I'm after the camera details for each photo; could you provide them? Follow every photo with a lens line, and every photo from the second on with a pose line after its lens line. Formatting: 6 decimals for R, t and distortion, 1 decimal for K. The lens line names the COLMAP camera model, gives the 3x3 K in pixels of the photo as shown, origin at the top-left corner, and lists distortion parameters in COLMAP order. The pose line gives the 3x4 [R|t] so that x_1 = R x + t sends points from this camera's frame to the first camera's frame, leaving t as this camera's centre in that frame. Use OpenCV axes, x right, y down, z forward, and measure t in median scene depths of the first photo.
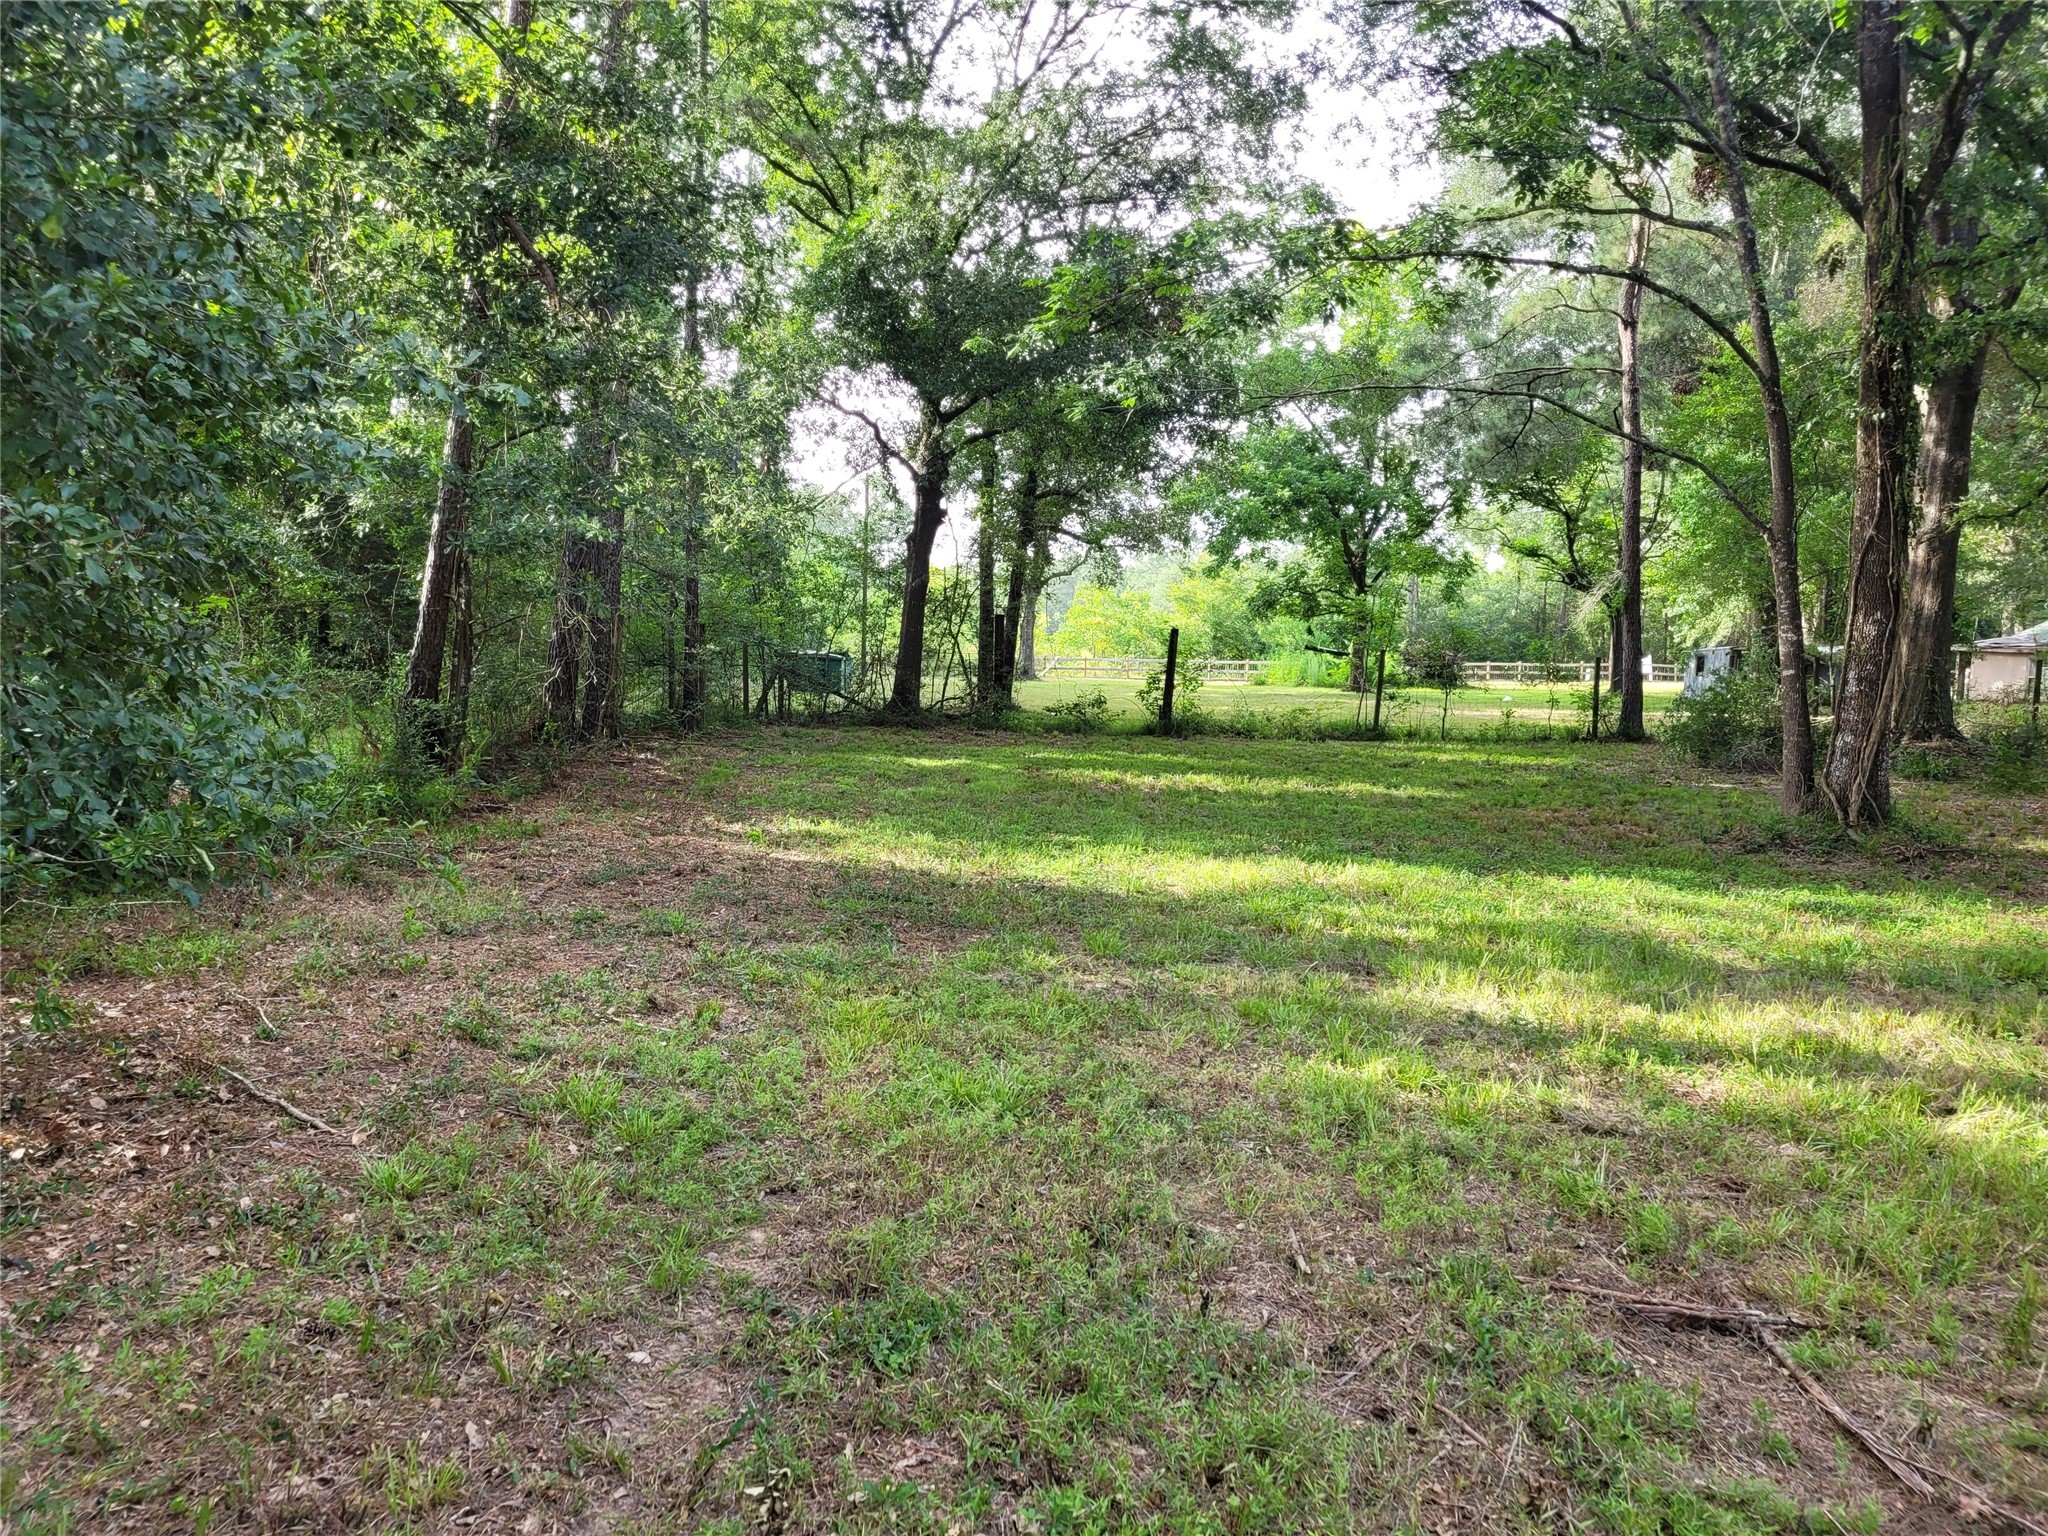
lens RADIAL K [[1556.0, 0, 1023.3], [0, 1556.0, 744.2], [0, 0, 1]] dist [0.059770, -0.052688]
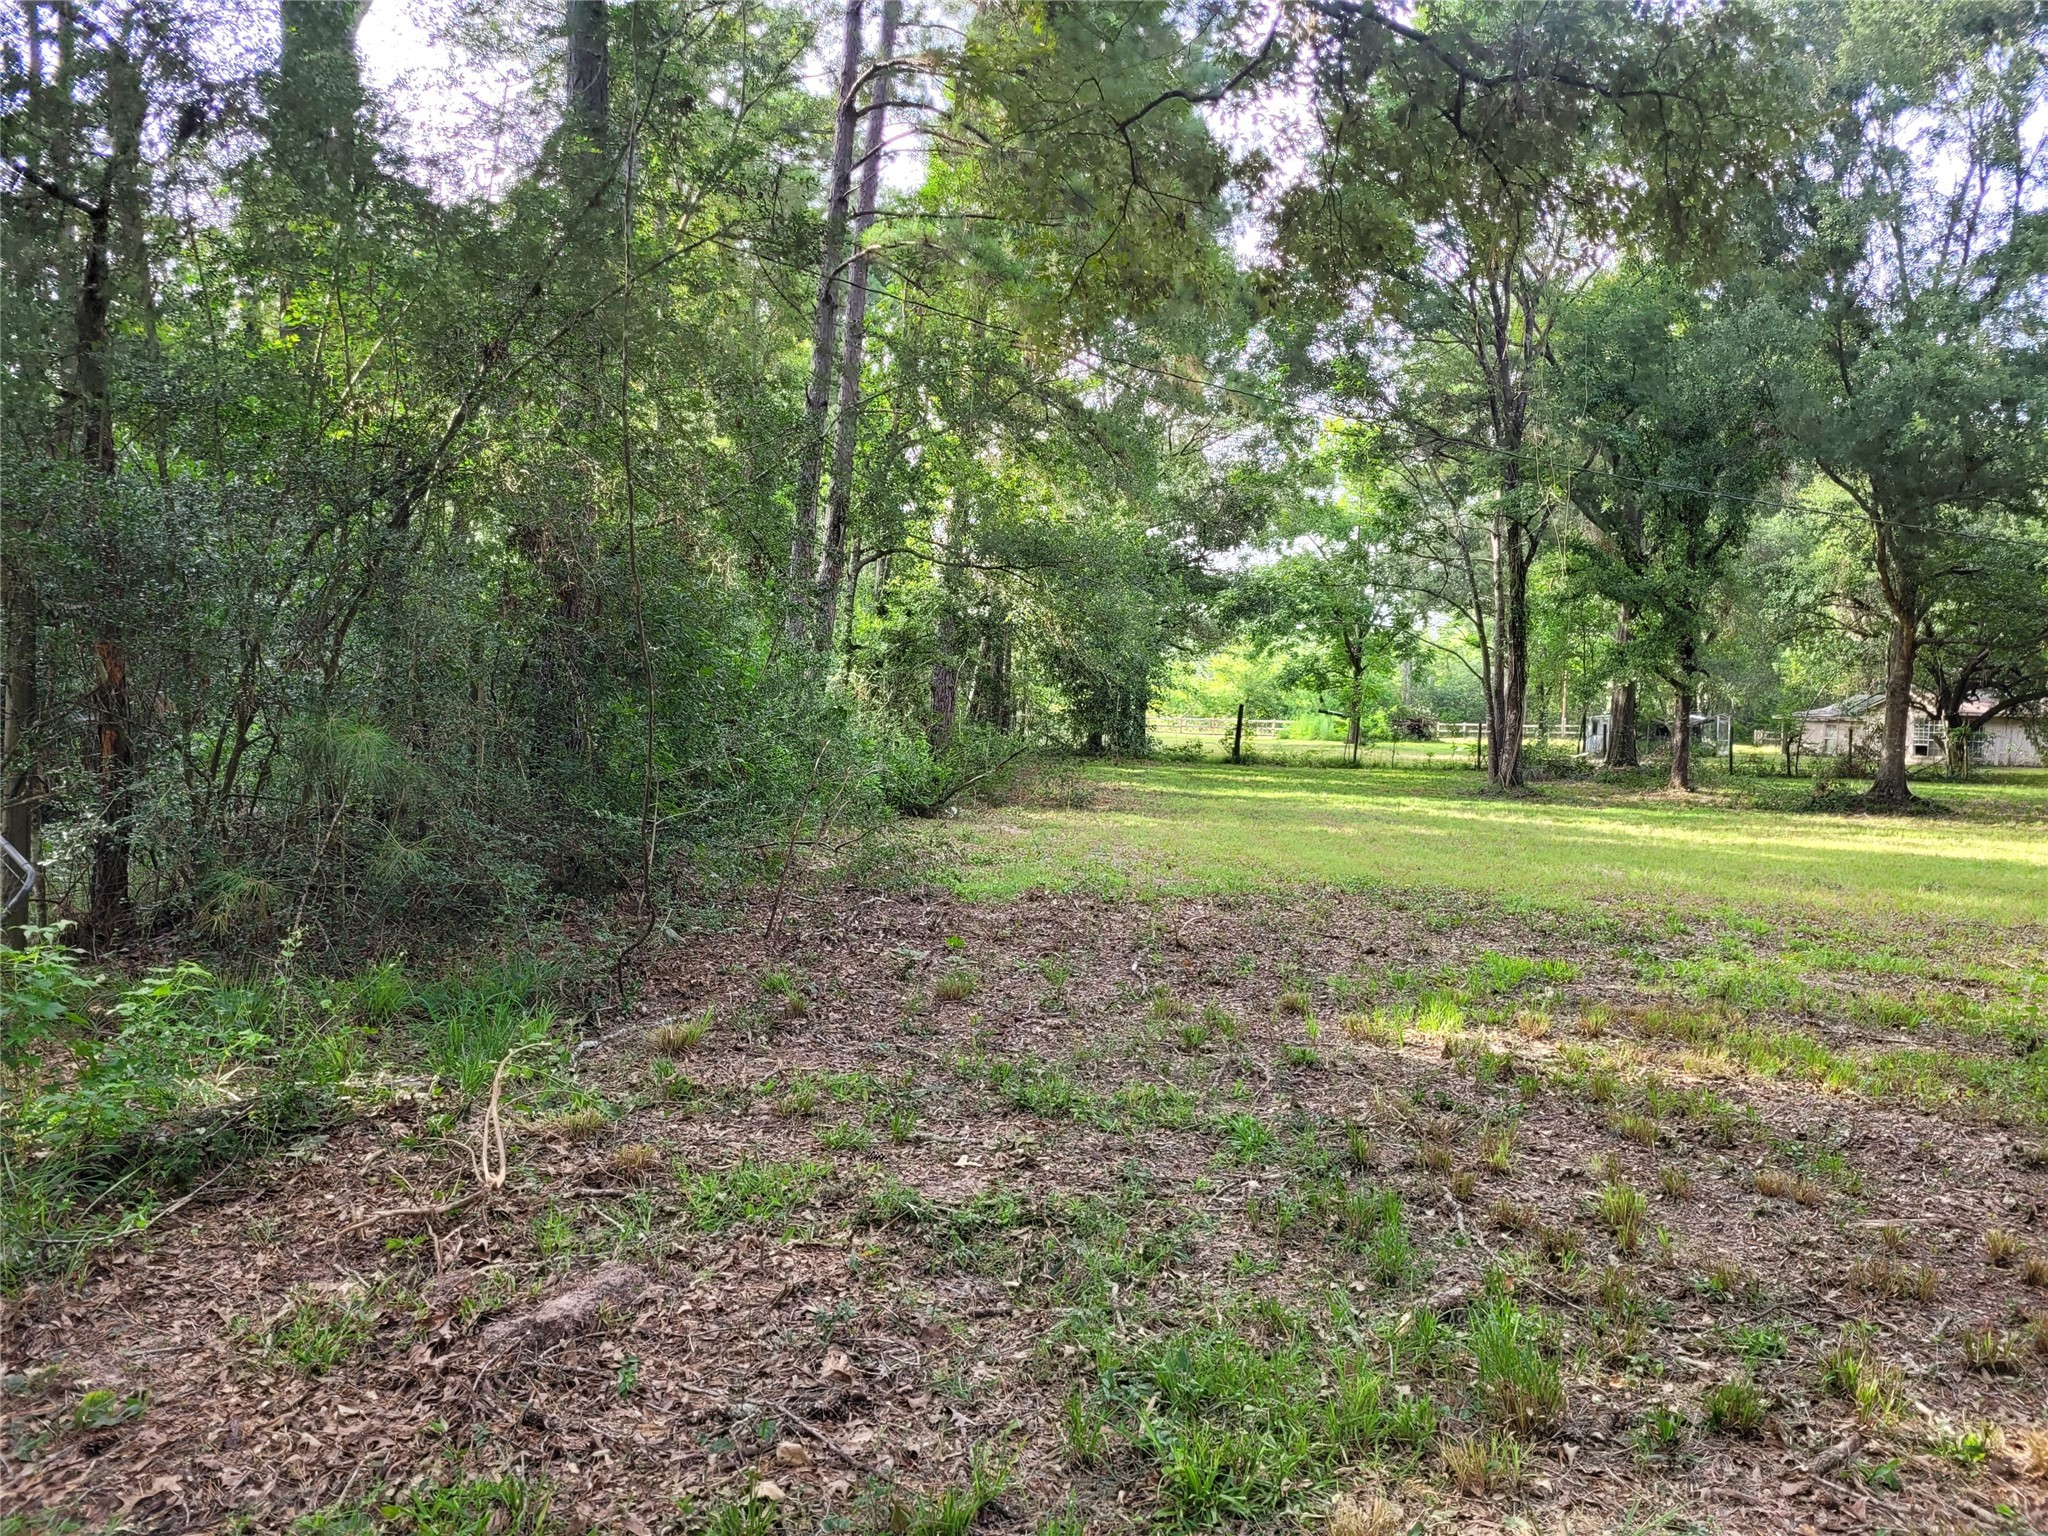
lens RADIAL K [[1556.0, 0, 1023.3], [0, 1556.0, 744.2], [0, 0, 1]] dist [0.059770, -0.052688]
pose [[0.999879, 0.010443, -0.011505, -0.105804], [-0.010837, 0.999338, -0.034742, 0.028962], [0.011134, 0.034863, 0.999330, -0.629818]]
